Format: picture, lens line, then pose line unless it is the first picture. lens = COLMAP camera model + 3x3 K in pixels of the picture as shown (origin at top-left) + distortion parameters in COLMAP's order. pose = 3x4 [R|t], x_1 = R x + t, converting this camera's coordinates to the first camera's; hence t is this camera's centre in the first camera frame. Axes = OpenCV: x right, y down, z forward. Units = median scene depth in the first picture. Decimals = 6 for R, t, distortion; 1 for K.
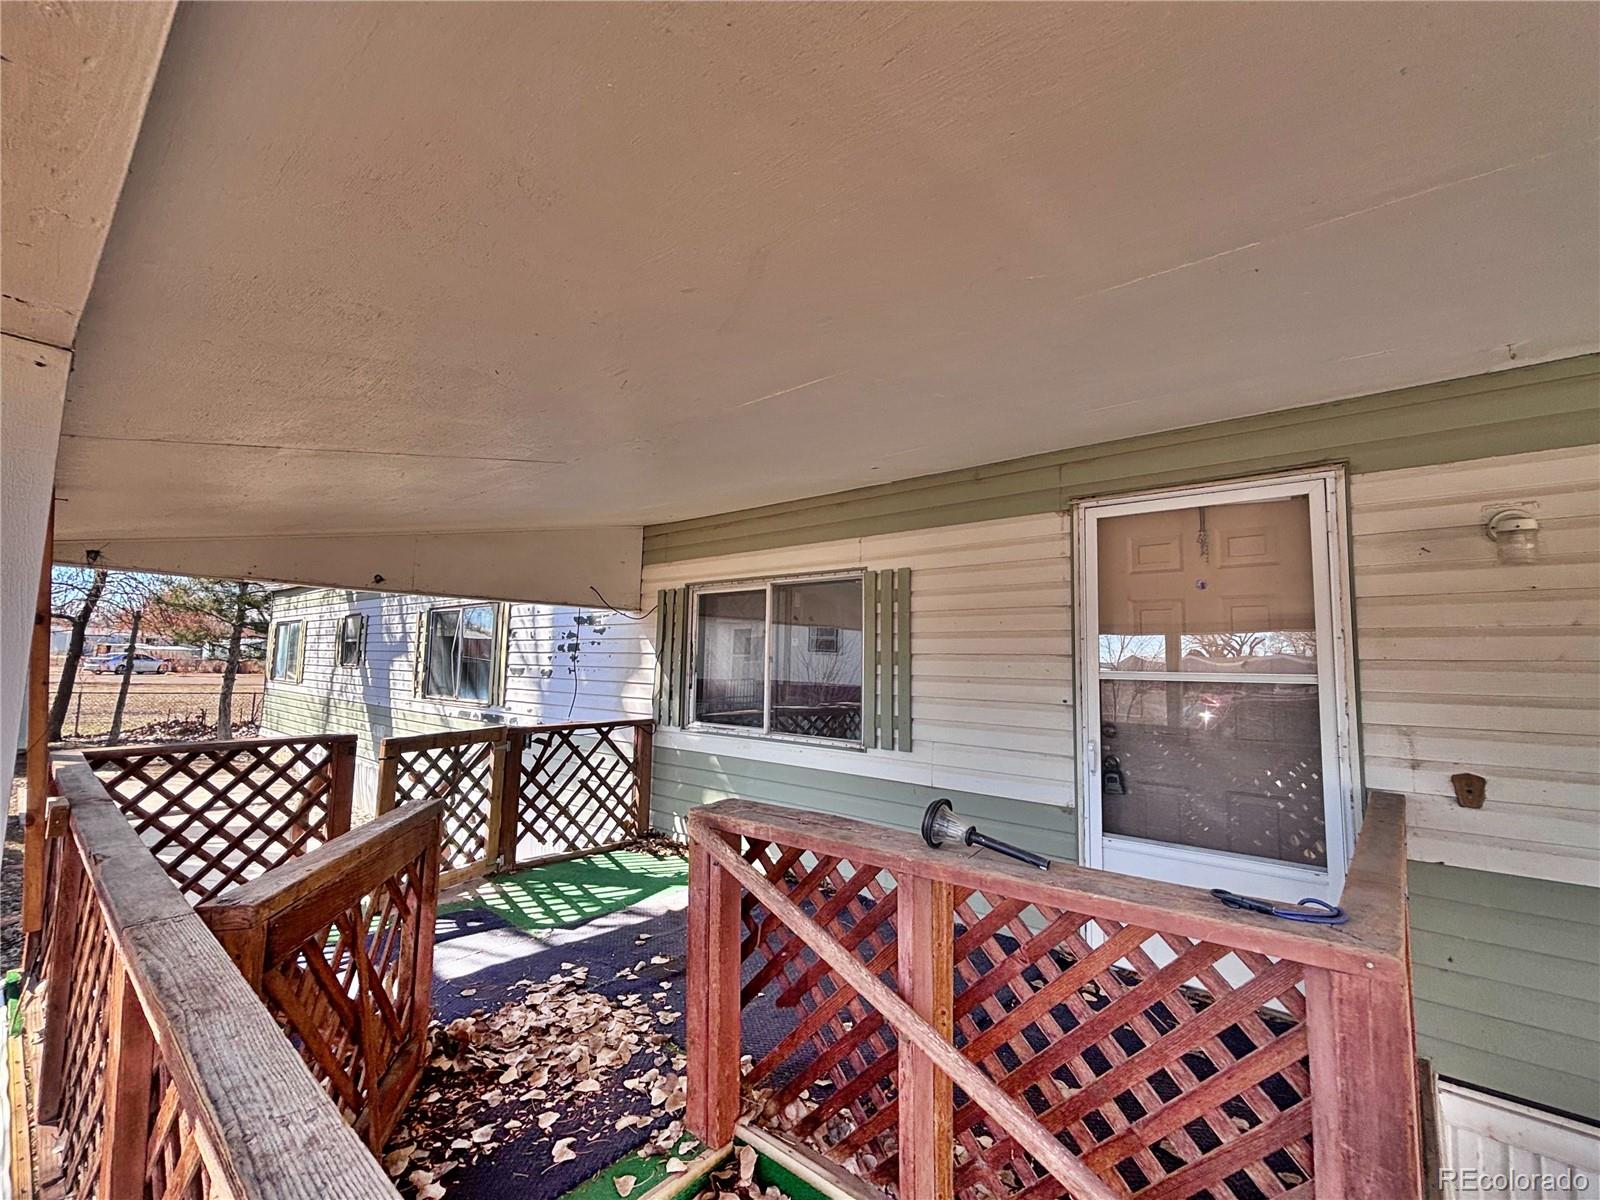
lens RADIAL K [[642.6, 0, 810.1], [0, 642.6, 603.2], [0, 0, 1]] dist [0.003684, -0.000409]
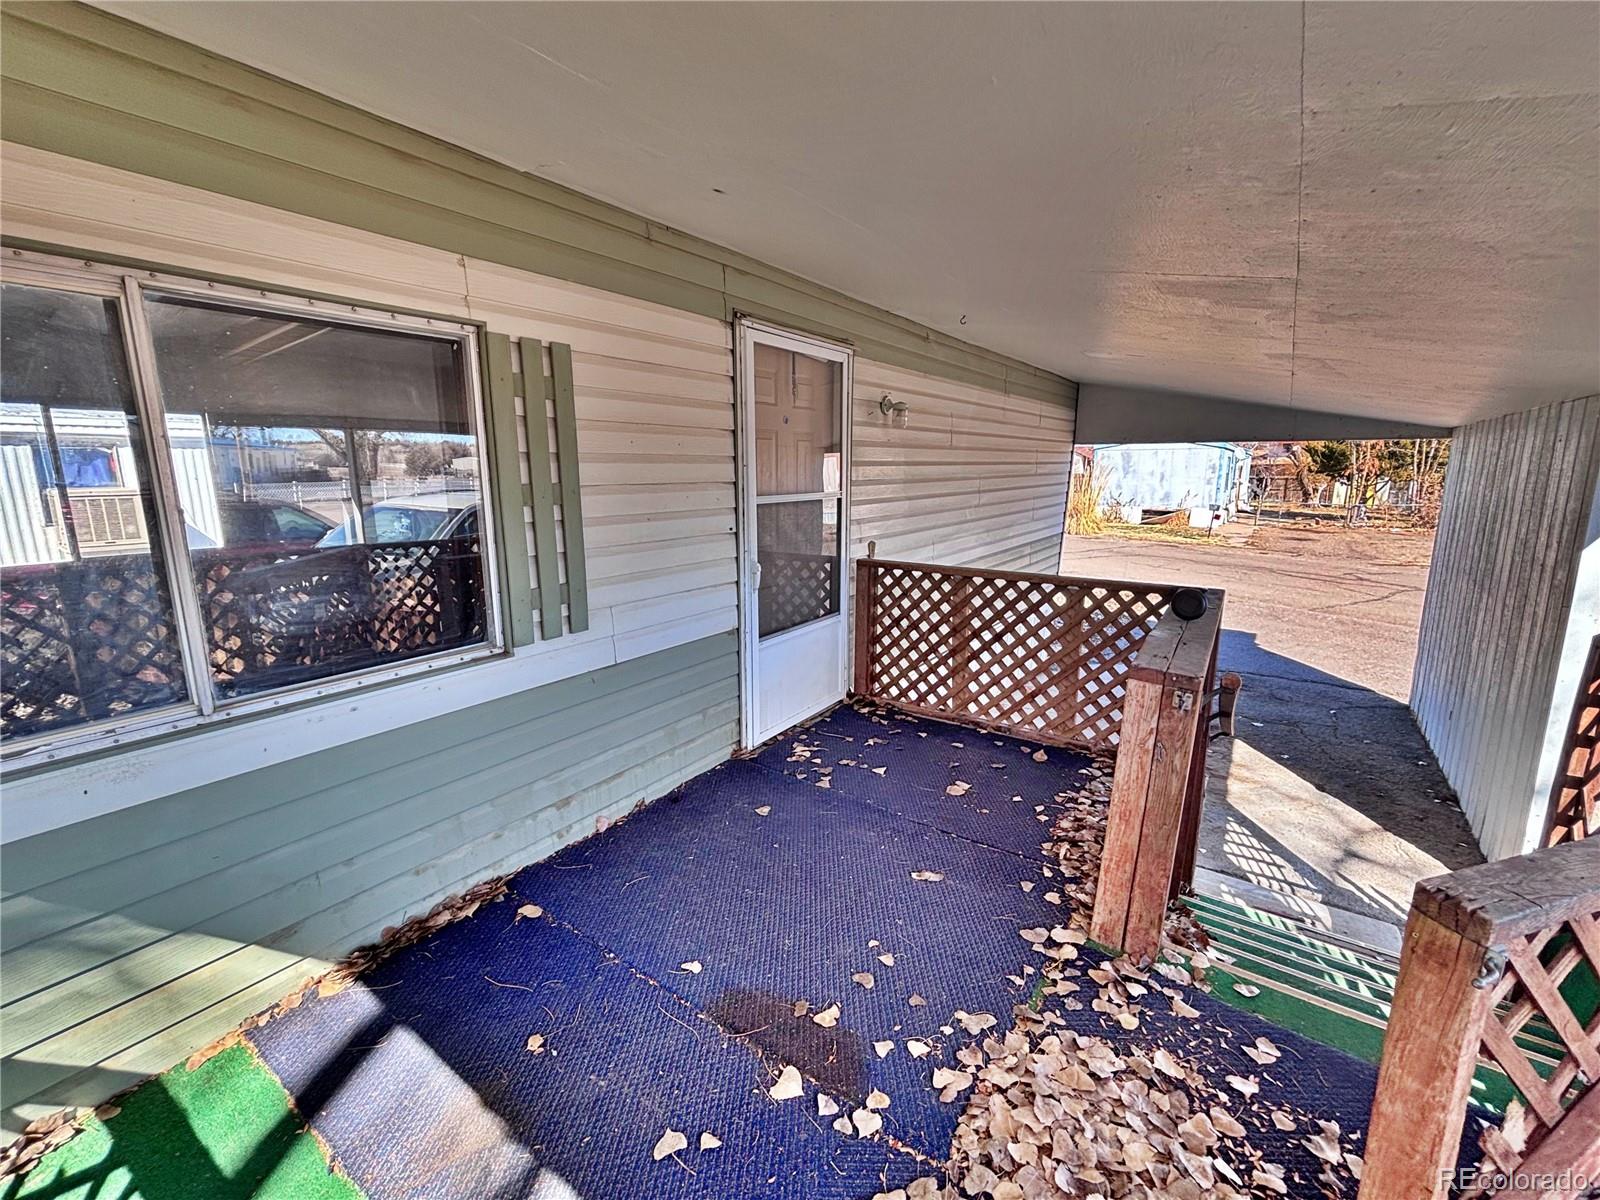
lens RADIAL K [[642.6, 0, 796.8], [0, 642.6, 597.6], [0, 0, 1]] dist [0.003684, -0.000409]
pose [[-0.024944, -0.216501, 0.975964, -0.507167], [-0.090147, 0.972777, 0.213490, 0.028686], [-0.995616, -0.082655, -0.043782, 0.788518]]
